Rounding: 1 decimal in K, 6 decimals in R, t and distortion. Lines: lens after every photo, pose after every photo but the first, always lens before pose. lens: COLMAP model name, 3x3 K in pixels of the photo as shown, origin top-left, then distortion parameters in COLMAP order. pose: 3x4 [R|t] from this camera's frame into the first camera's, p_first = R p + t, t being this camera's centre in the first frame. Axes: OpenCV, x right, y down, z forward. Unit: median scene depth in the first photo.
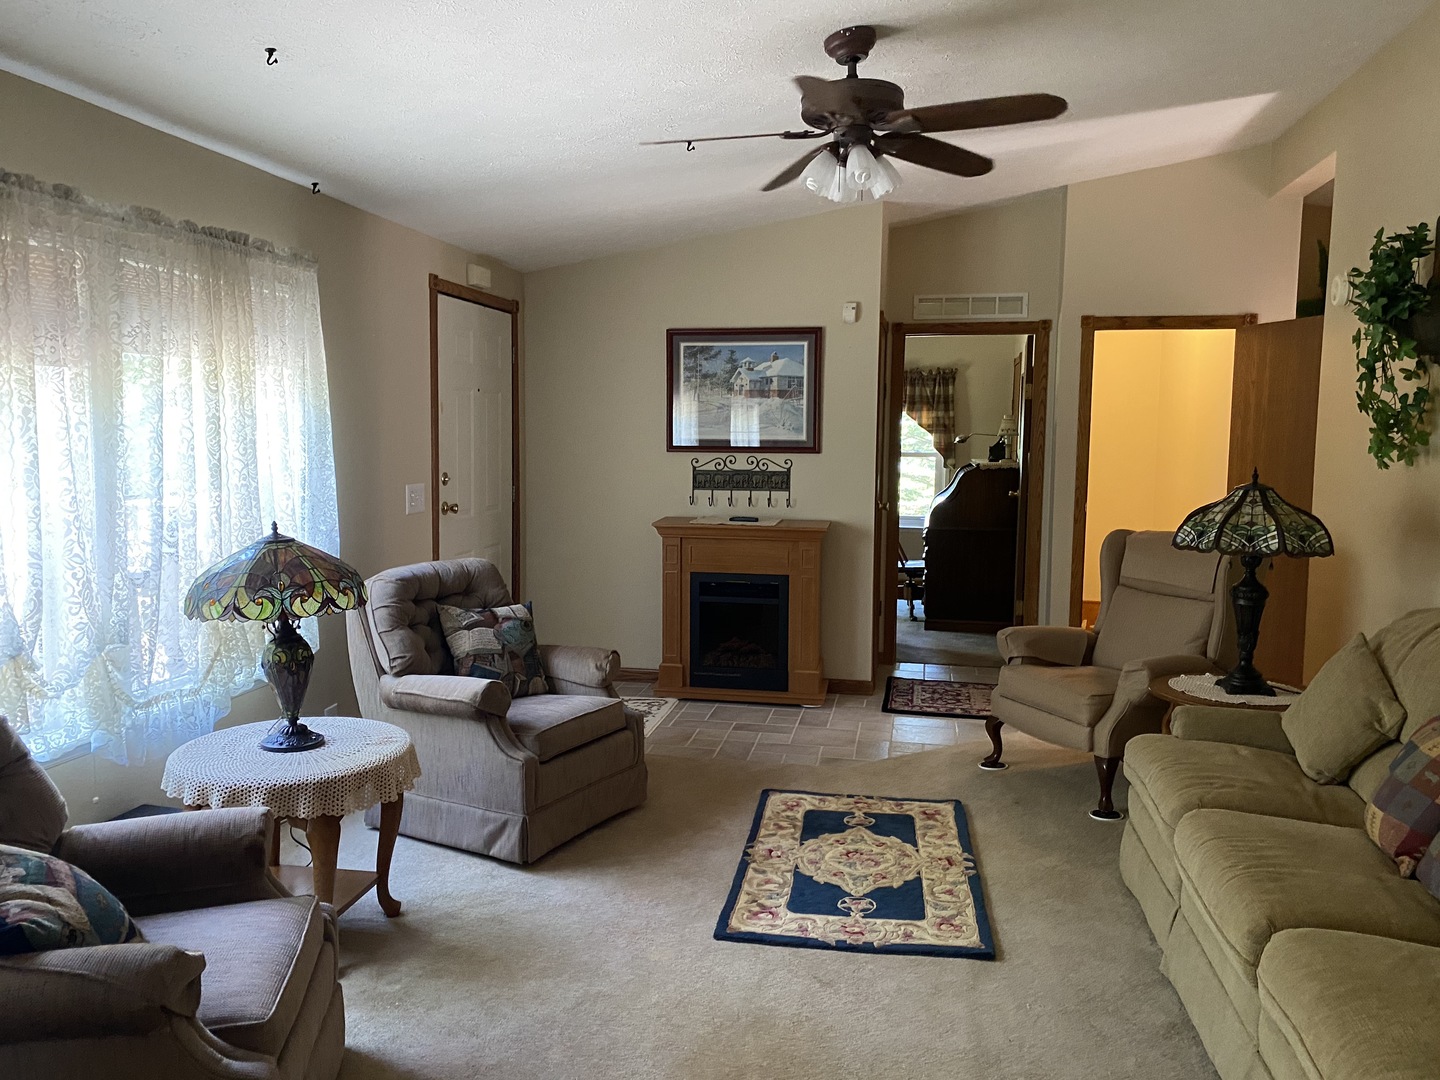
lens RADIAL K [[1099.8, 0, 716.0], [0, 1099.8, 529.4], [0, 0, 1]] dist [0.114913, -0.225488]
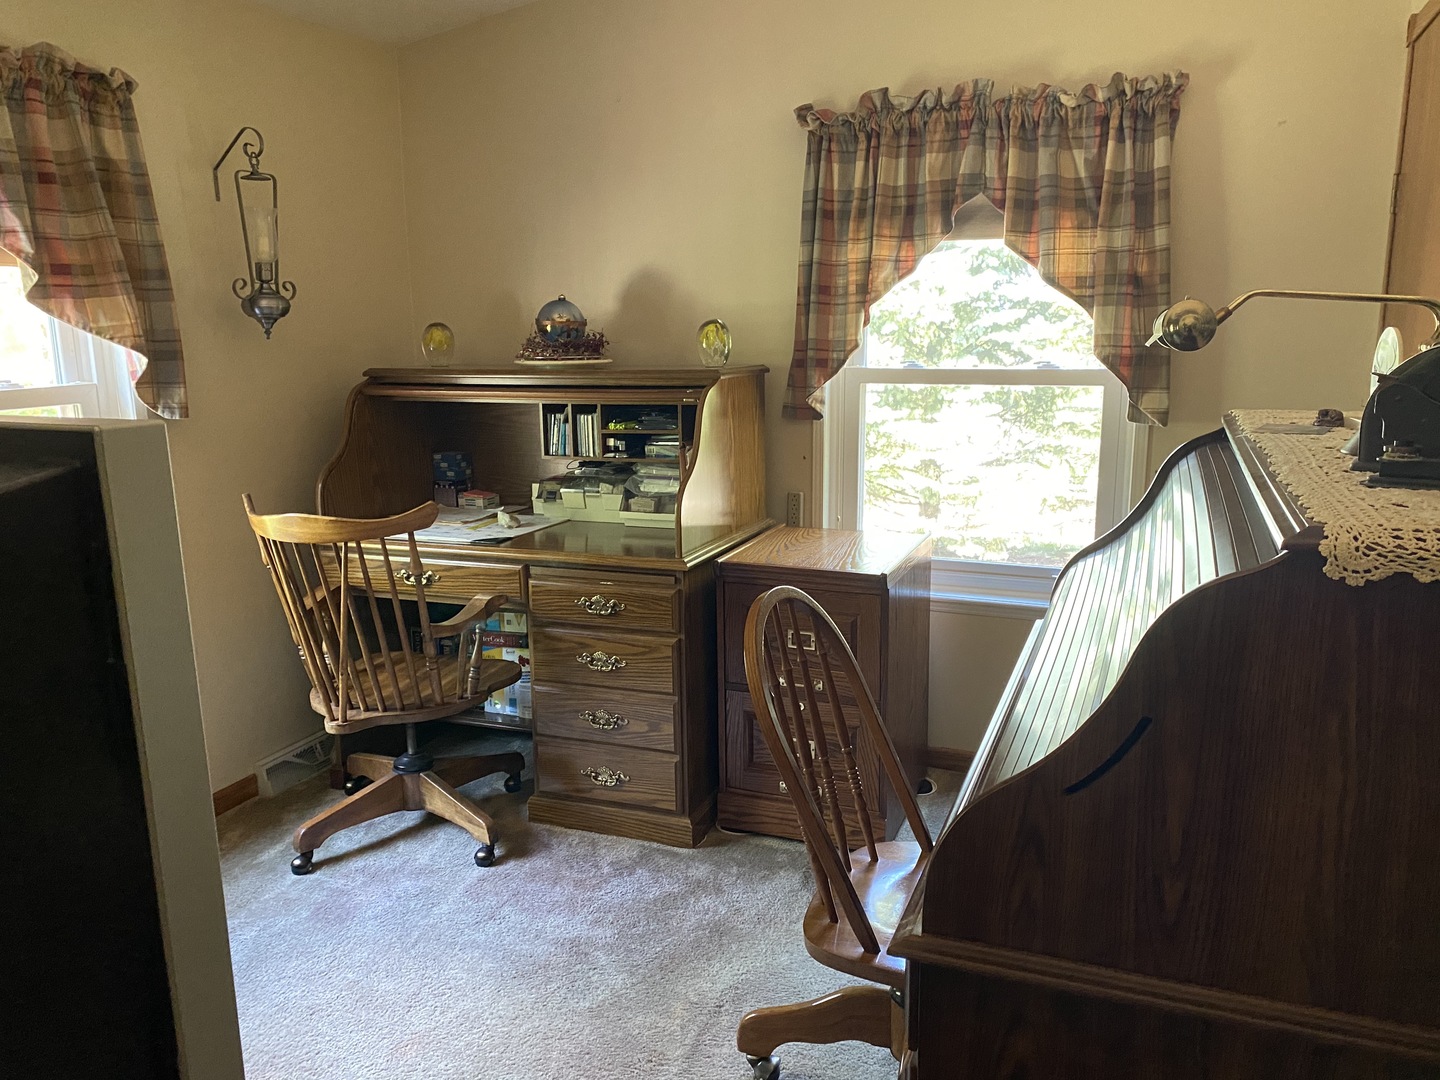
lens RADIAL K [[1099.8, 0, 716.0], [0, 1099.8, 529.4], [0, 0, 1]] dist [0.114913, -0.225488]
pose [[0.980423, 0.008633, -0.196714, 0.404139], [0.011521, 0.994812, 0.101075, -0.151985], [0.196566, -0.101363, 0.975237, 1.762685]]
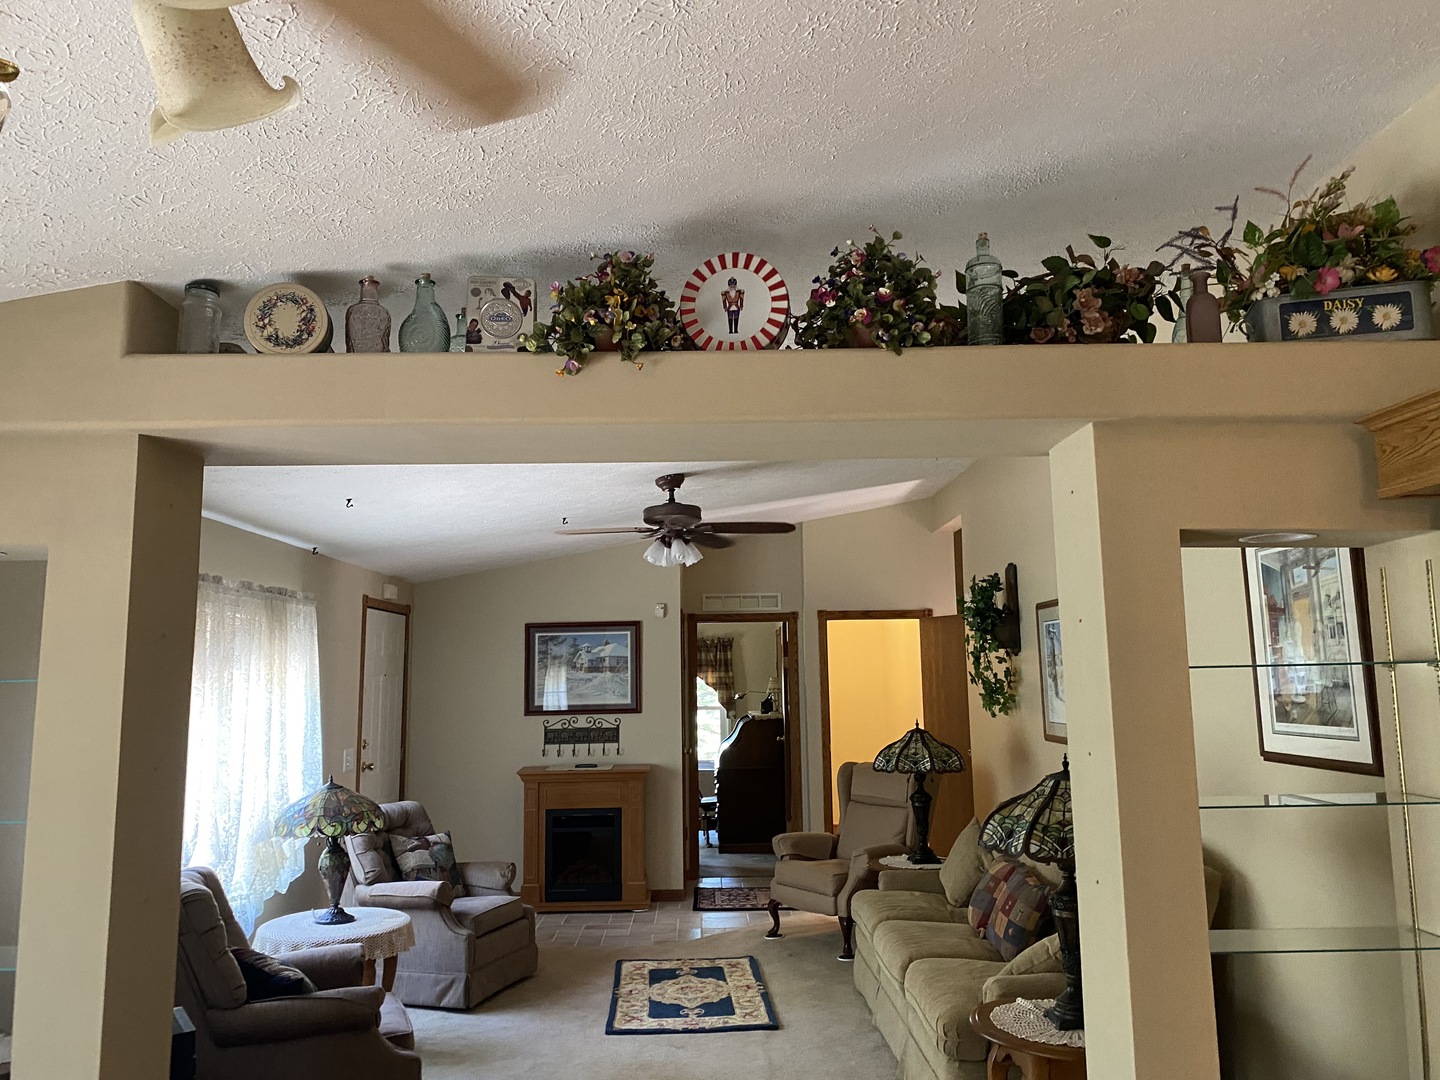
lens RADIAL K [[1099.8, 0, 716.0], [0, 1099.8, 529.4], [0, 0, 1]] dist [0.114913, -0.225488]
pose [[0.979927, 0.003110, 0.199333, -0.129043], [0.041316, 0.975001, -0.218324, 0.015786], [-0.195029, 0.222177, 0.955301, -0.546262]]
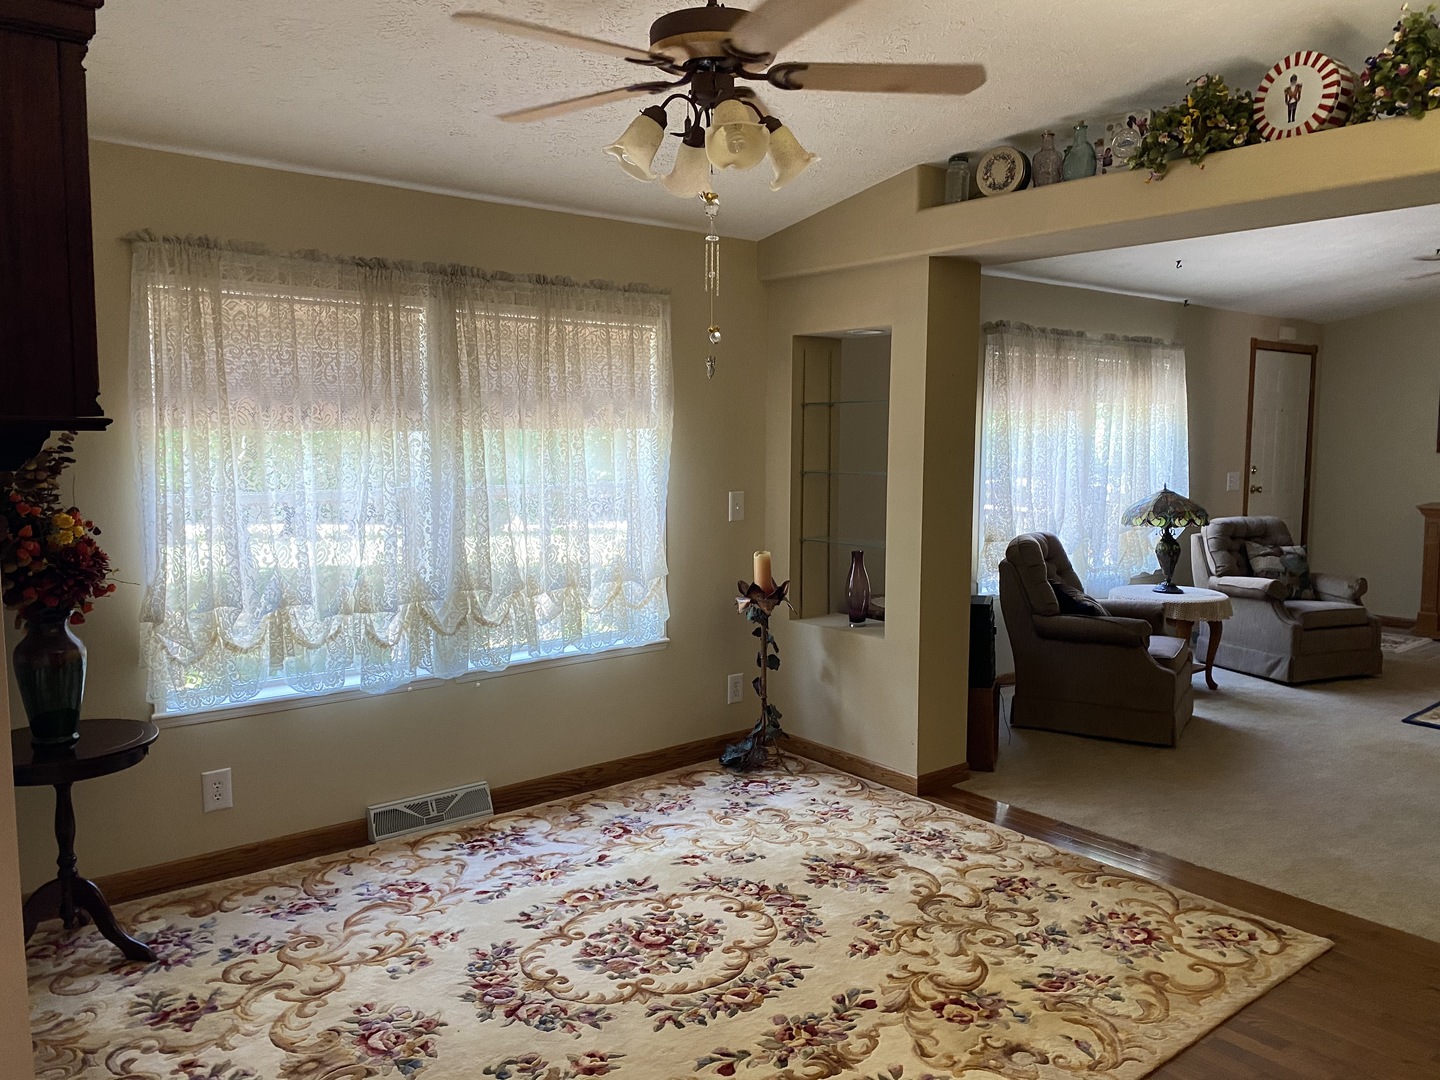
lens RADIAL K [[1116.7, 0, 720.0], [0, 1116.7, 540.0], [0, 0, 1]] dist [-0.005000, -0.002662]
pose [[0.773701, 0.049505, -0.631614, 0.209080], [-0.048668, 0.998641, 0.018656, 0.075113], [0.631679, 0.016305, 0.775059, -0.847888]]
